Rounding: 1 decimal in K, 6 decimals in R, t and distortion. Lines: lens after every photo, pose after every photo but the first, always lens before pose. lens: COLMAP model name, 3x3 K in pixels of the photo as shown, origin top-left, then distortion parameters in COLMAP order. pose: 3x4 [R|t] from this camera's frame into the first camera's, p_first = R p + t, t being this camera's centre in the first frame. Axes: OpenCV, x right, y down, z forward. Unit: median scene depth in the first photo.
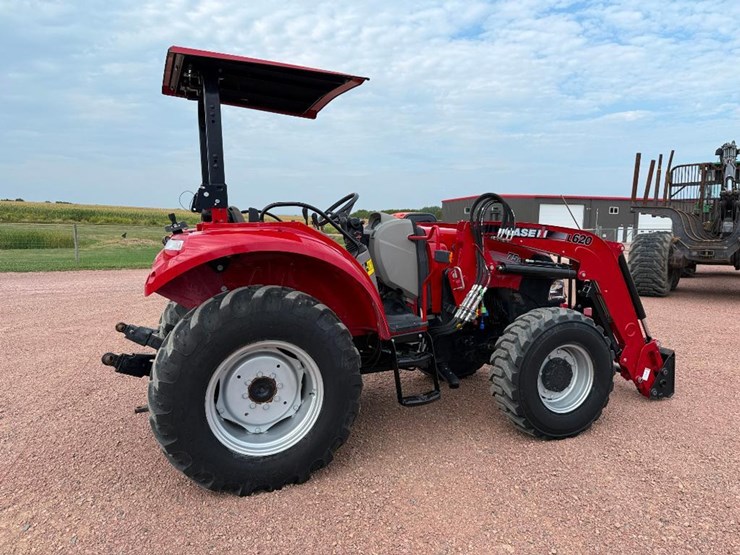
lens RADIAL K [[517.9, 0, 370.5], [0, 517.9, 277.9], [0, 0, 1]] dist [0.064621, -0.082911]
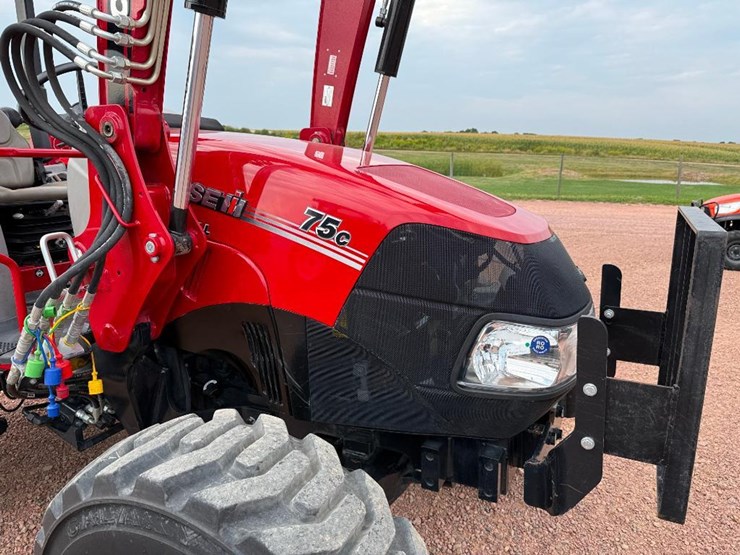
lens RADIAL K [[517.9, 0, 370.5], [0, 517.9, 277.9], [0, 0, 1]] dist [0.064621, -0.082911]
pose [[0.684027, 0.180829, -0.706688, 0.555076], [-0.089173, 0.982250, 0.165027, -0.067486], [0.723985, -0.049866, 0.688011, 0.843157]]
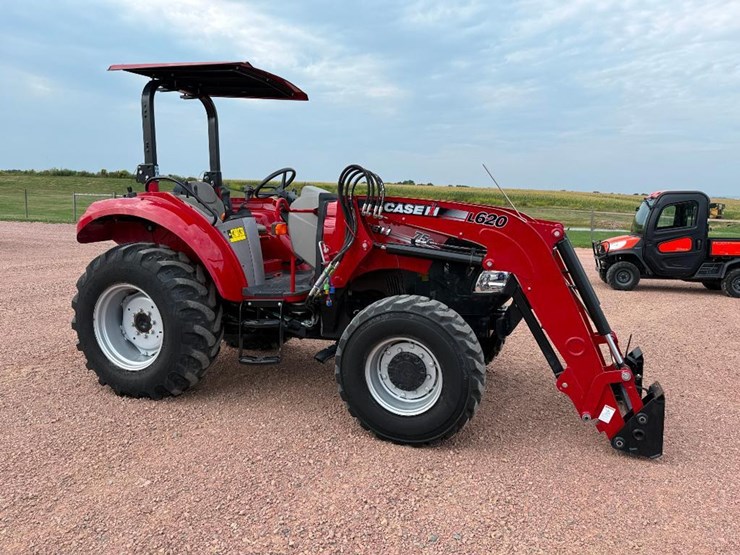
lens RADIAL K [[516.2, 0, 370.1], [0, 516.2, 279.0], [0, 0, 1]] dist [0.099583, -0.153065]
pose [[0.761424, 0.107055, -0.639354, 0.820770], [-0.083788, 0.994249, 0.066695, -0.021960], [0.642817, 0.002787, 0.766015, 0.282232]]
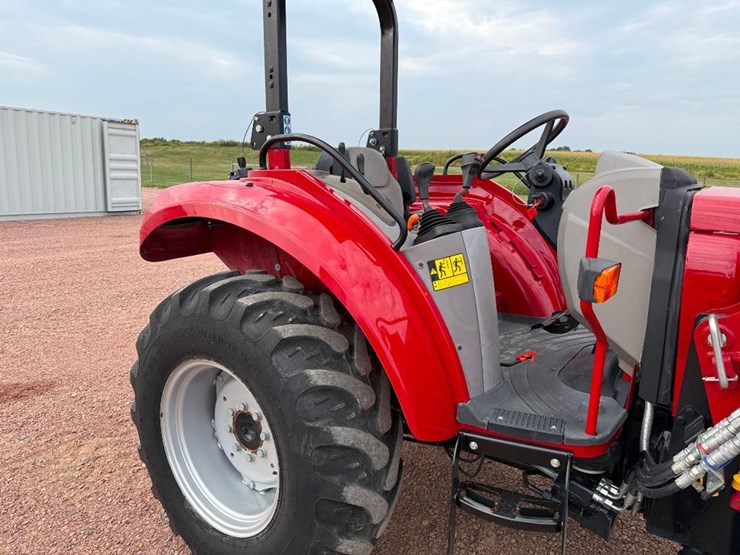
lens RADIAL K [[516.0, 0, 361.6], [0, 516.0, 272.3], [0, 0, 1]] dist [0.125508, -0.186673]
pose [[0.550384, 0.174262, -0.816524, 0.290977], [-0.107072, 0.984632, 0.137966, -0.066973], [0.828018, 0.011492, 0.560584, 0.584308]]
